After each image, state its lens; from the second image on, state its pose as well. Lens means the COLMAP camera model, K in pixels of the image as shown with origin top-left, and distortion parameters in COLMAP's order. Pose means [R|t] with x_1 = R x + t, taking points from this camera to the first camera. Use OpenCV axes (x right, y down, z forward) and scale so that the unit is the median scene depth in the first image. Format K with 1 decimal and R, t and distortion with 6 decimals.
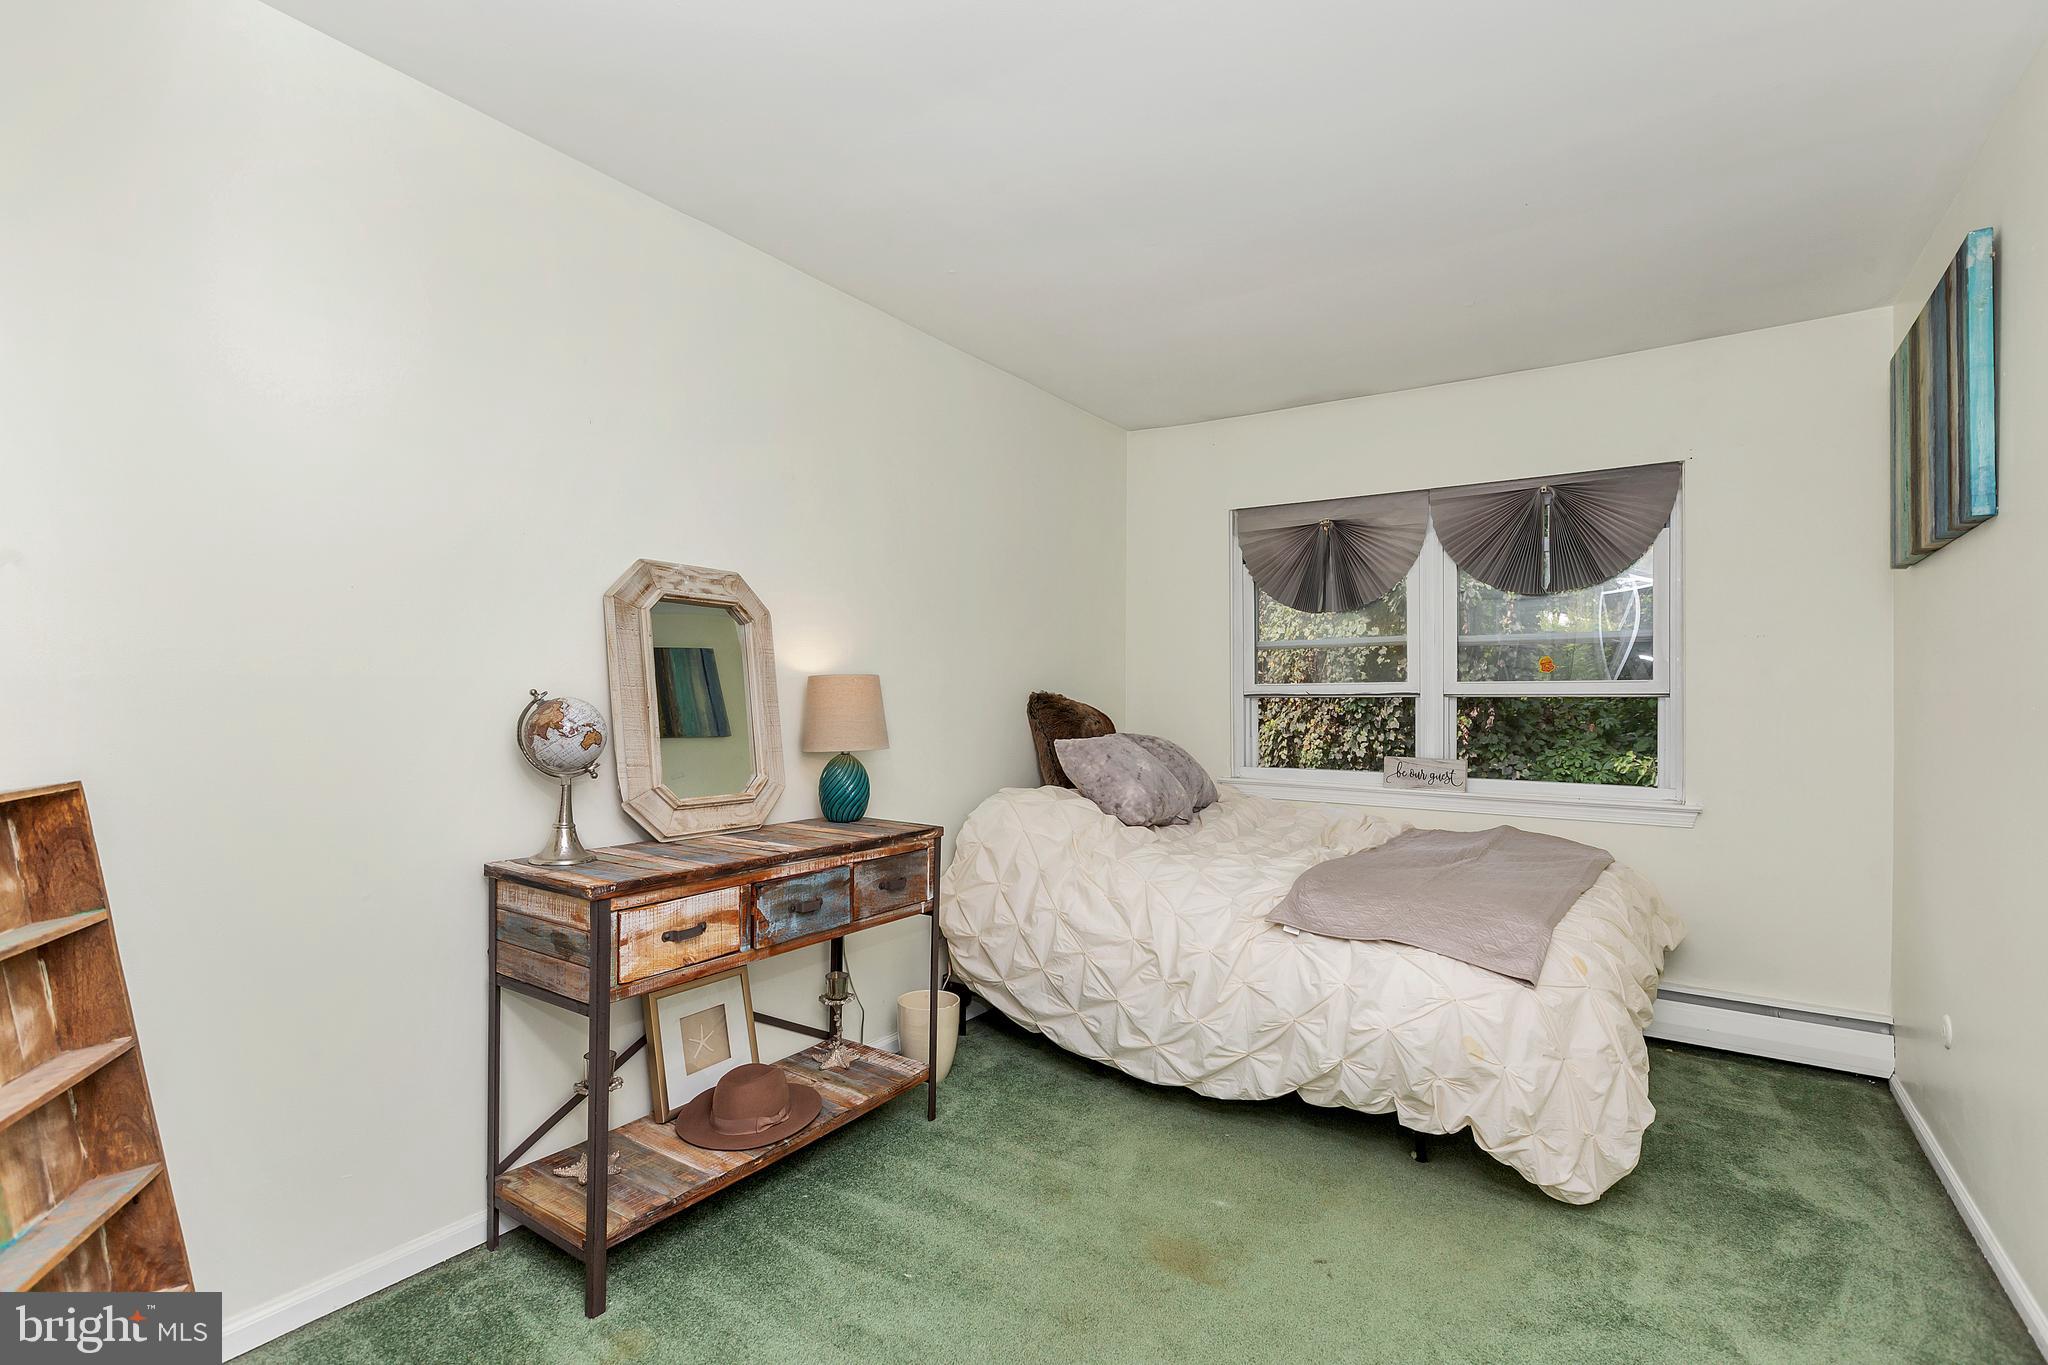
lens RADIAL K [[917.0, 0, 1027.6], [0, 917.0, 694.4], [0, 0, 1]] dist [0.001115, -0.000856]
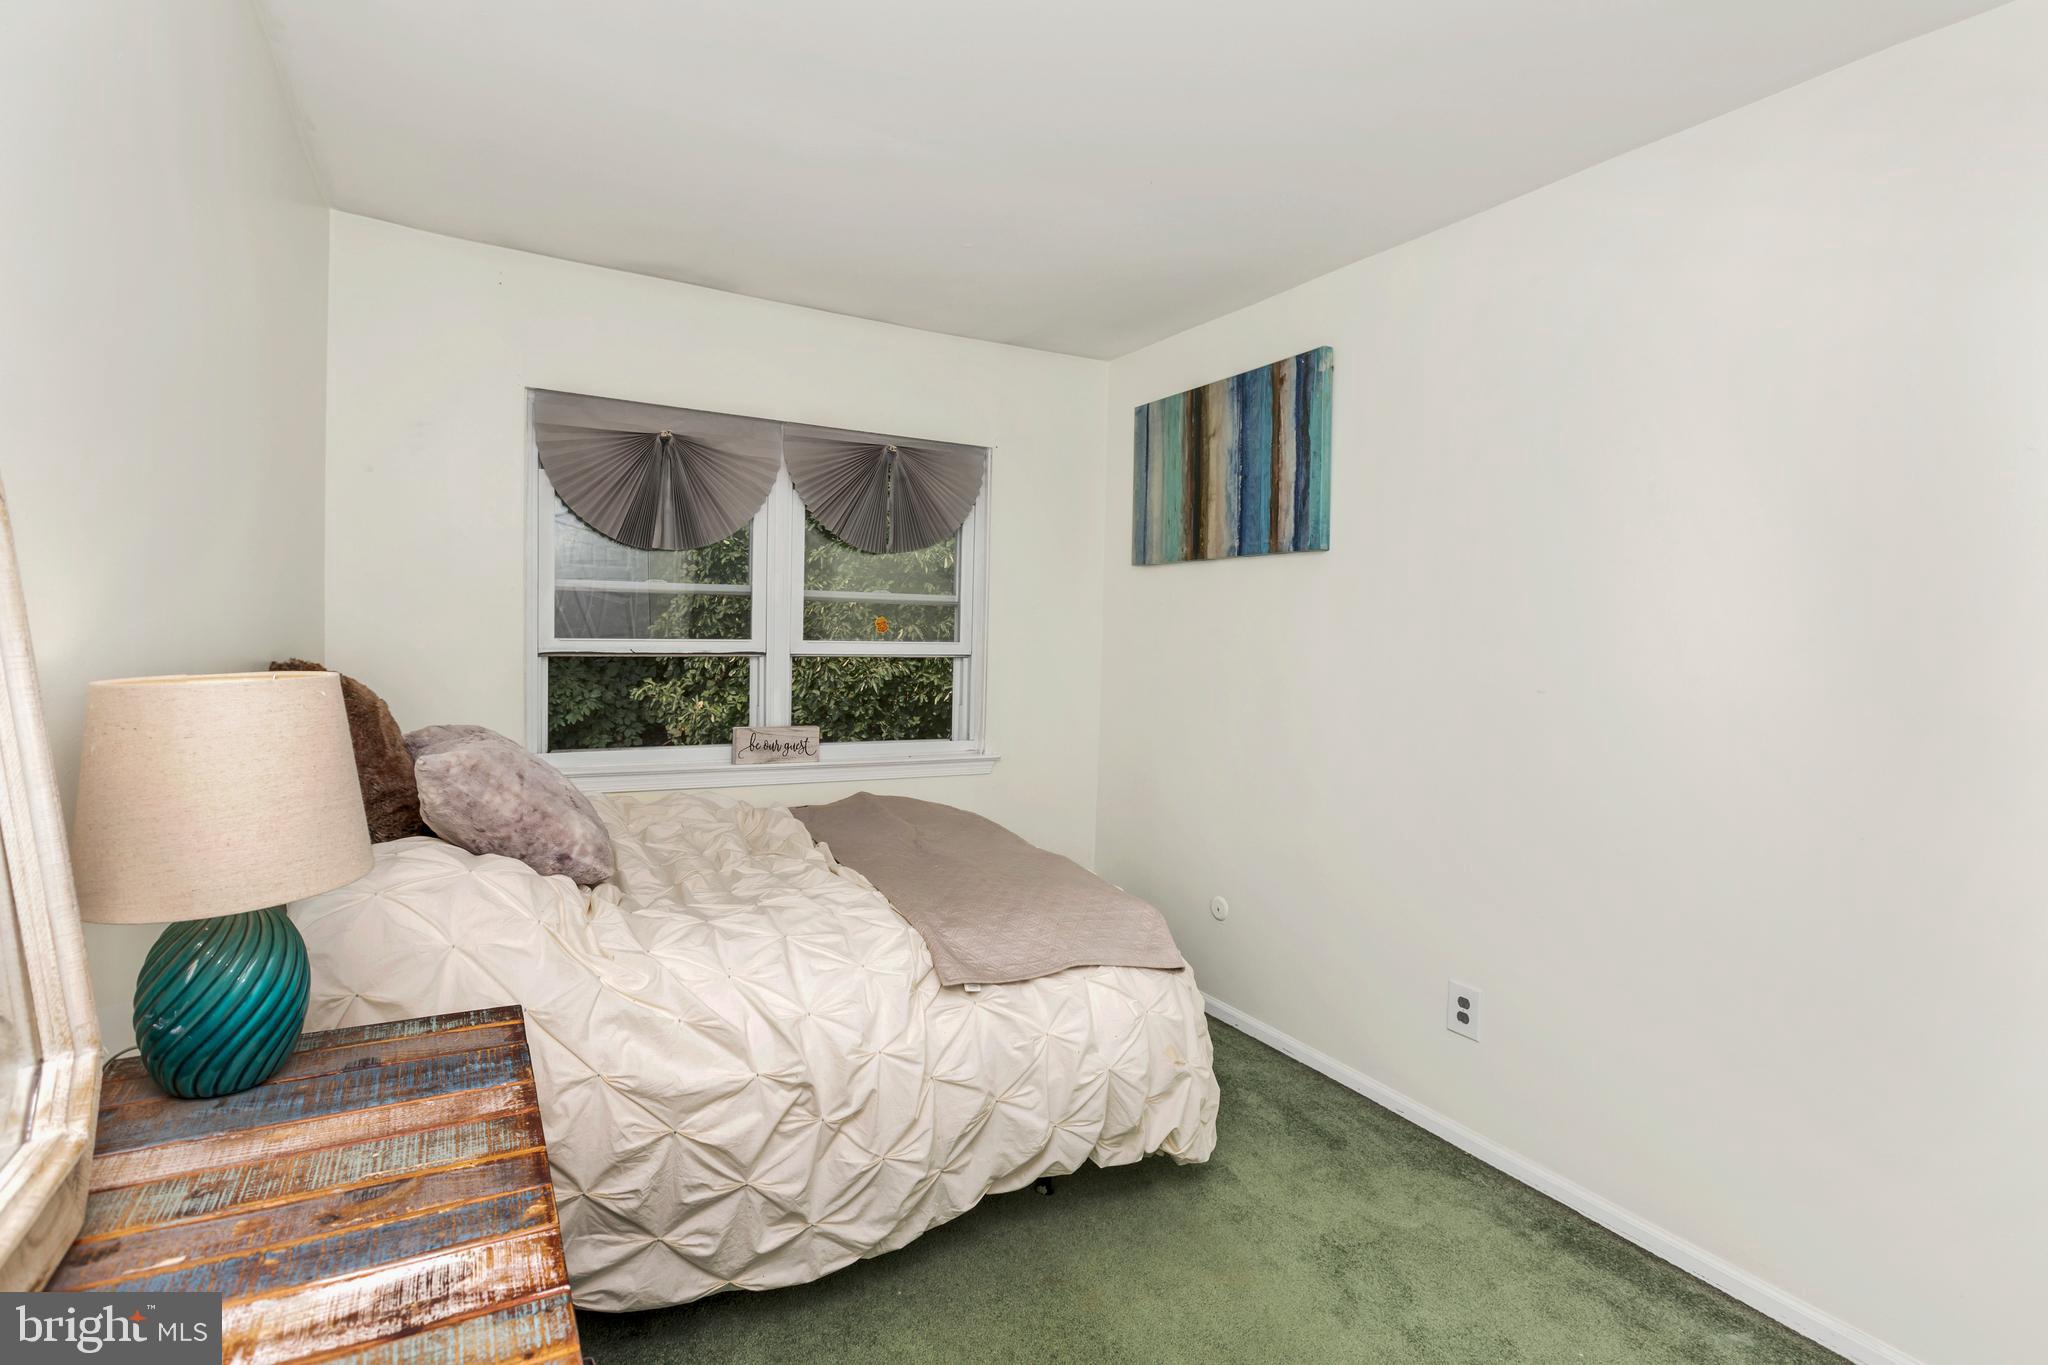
lens RADIAL K [[917.0, 0, 1024.0], [0, 917.0, 677.5], [0, 0, 1]] dist [0.001115, -0.000856]
pose [[0.503381, -0.028529, 0.863594, -0.325668], [-0.023655, 0.998625, 0.046779, -0.039231], [-0.863741, -0.043976, 0.502014, 0.535736]]
